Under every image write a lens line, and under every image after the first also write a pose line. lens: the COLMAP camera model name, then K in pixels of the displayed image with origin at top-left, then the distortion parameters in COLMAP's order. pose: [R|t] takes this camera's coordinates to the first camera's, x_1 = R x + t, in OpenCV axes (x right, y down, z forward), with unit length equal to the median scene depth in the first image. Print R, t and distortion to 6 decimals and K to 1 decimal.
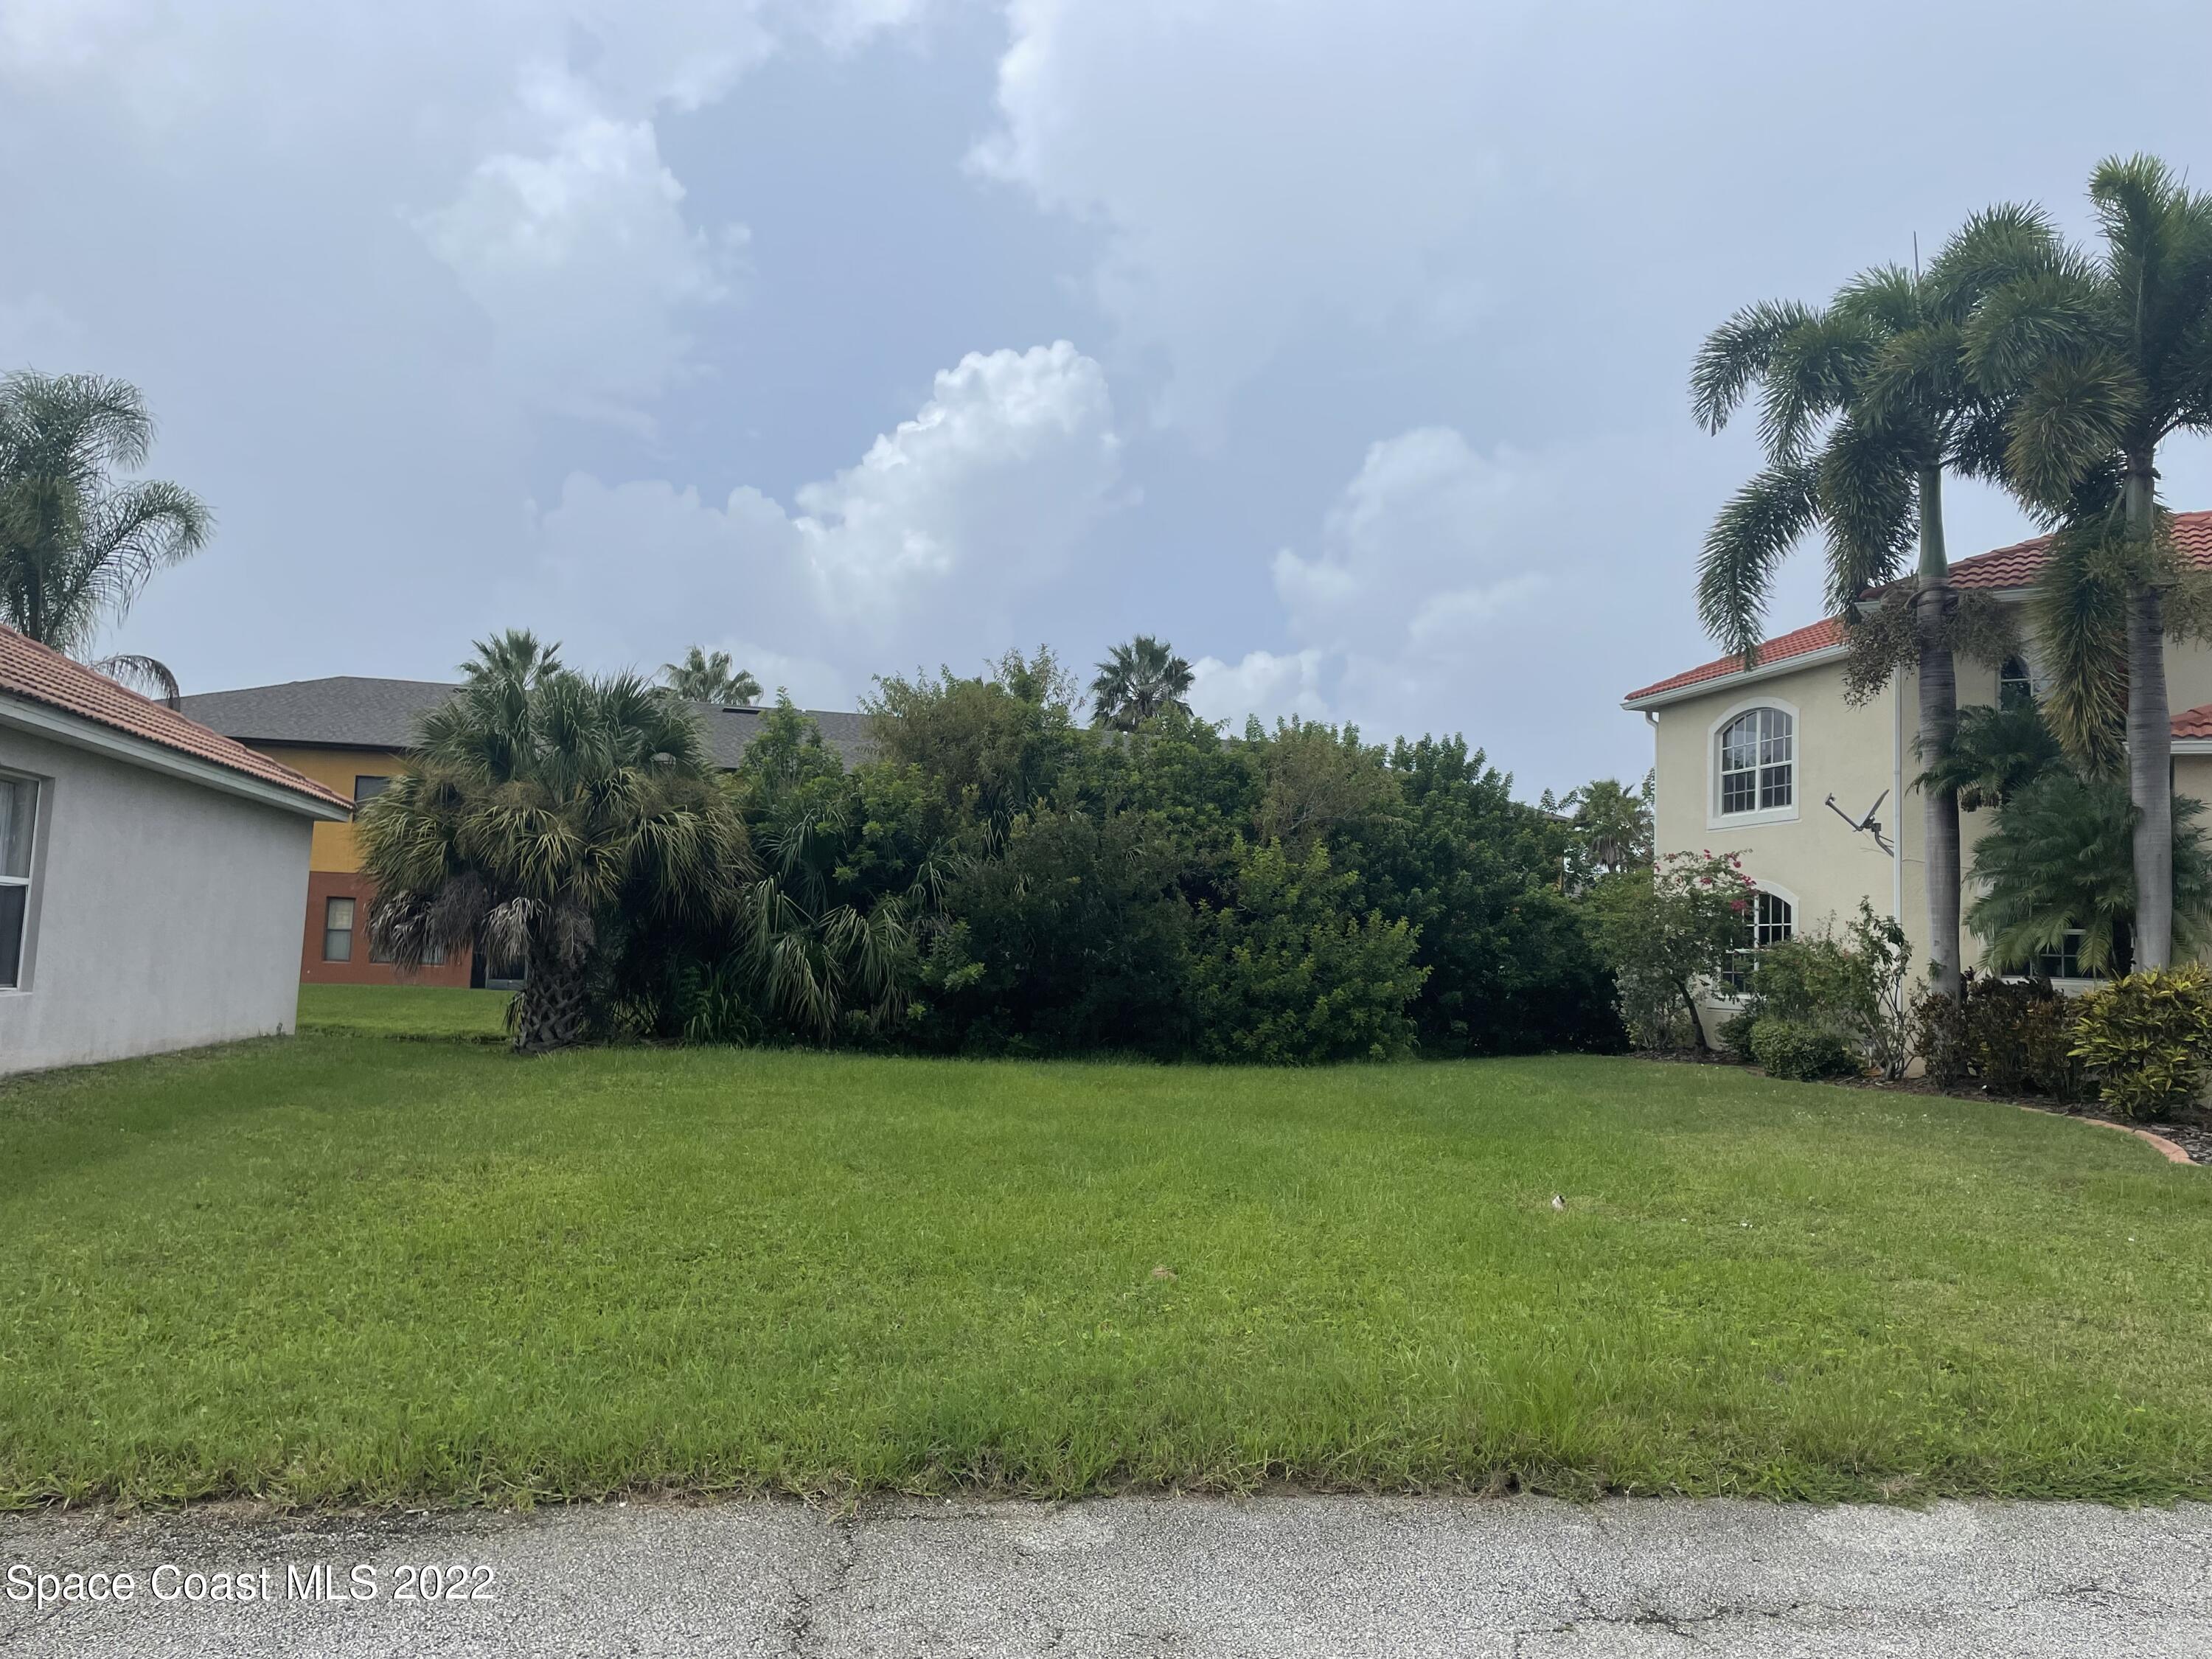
lens RADIAL K [[1704.9, 0, 1106.0], [0, 1704.9, 829.5], [0, 0, 1]] dist [0.095090, -0.157123]
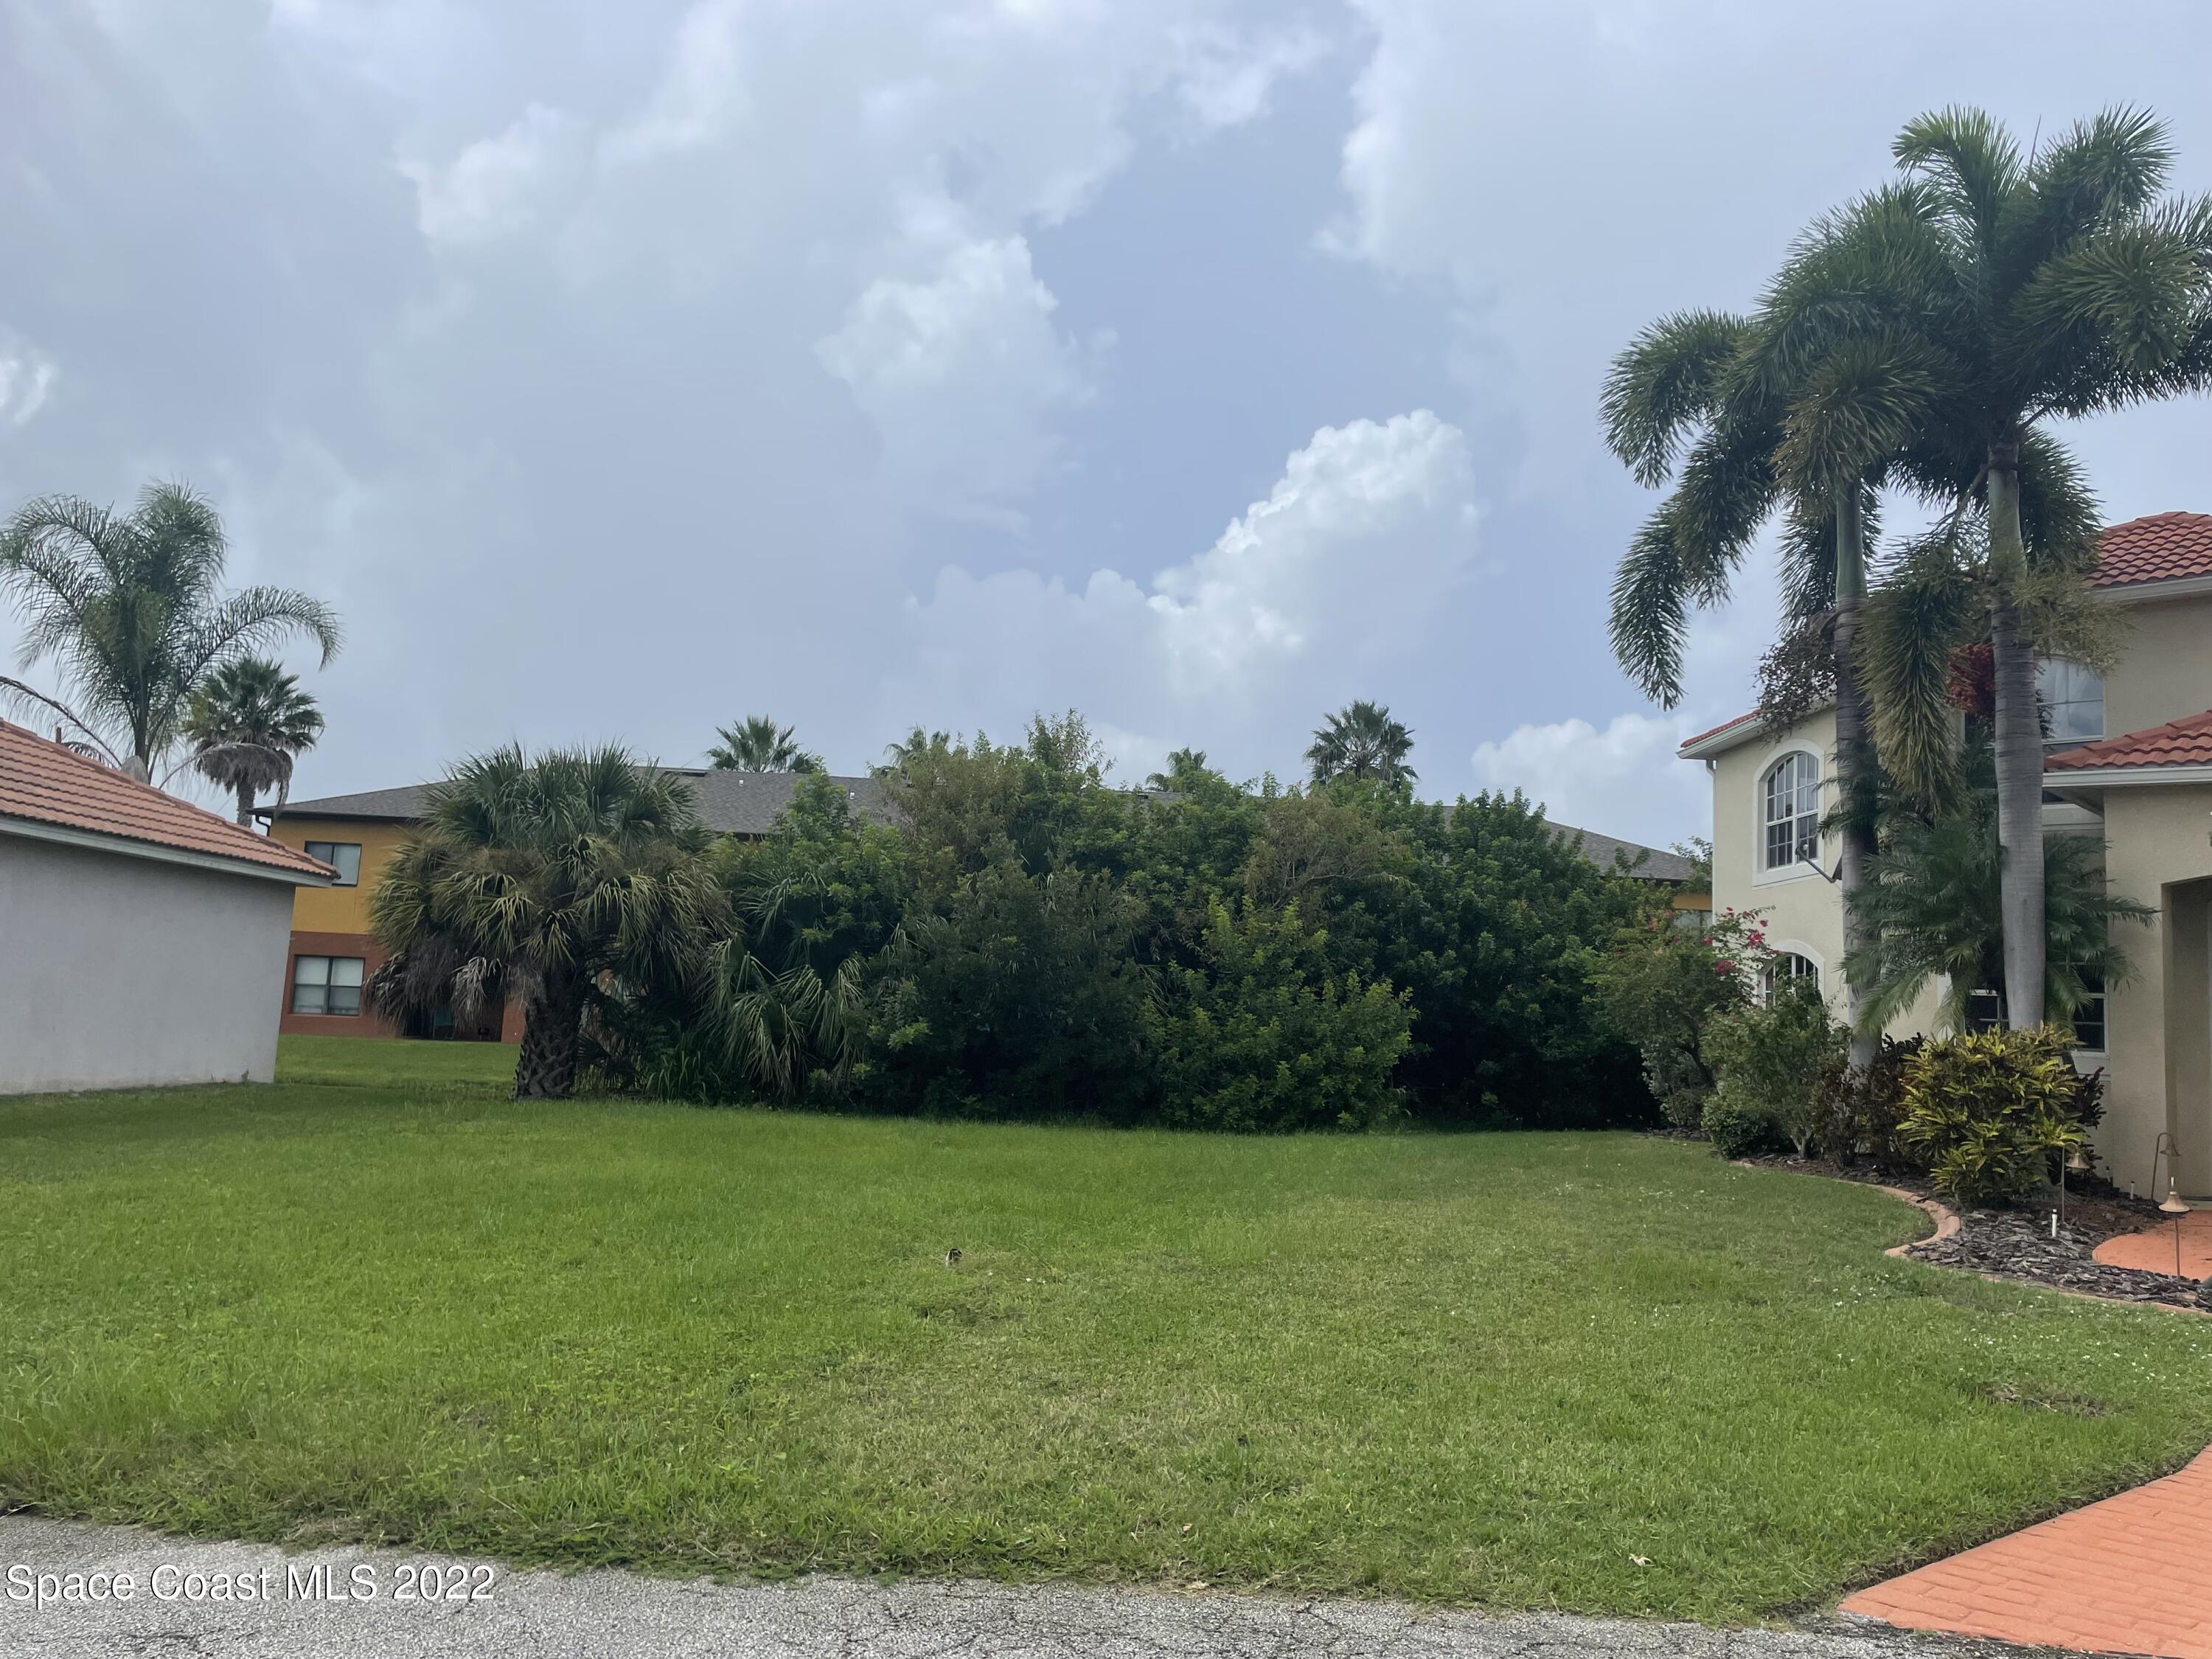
lens RADIAL K [[1704.9, 0, 1106.0], [0, 1704.9, 829.5], [0, 0, 1]] dist [0.095090, -0.157123]
pose [[0.977311, -0.016192, -0.211188, 0.226607], [0.006672, 0.998932, -0.045711, 0.010450], [0.211702, 0.043265, 0.976376, 0.034531]]
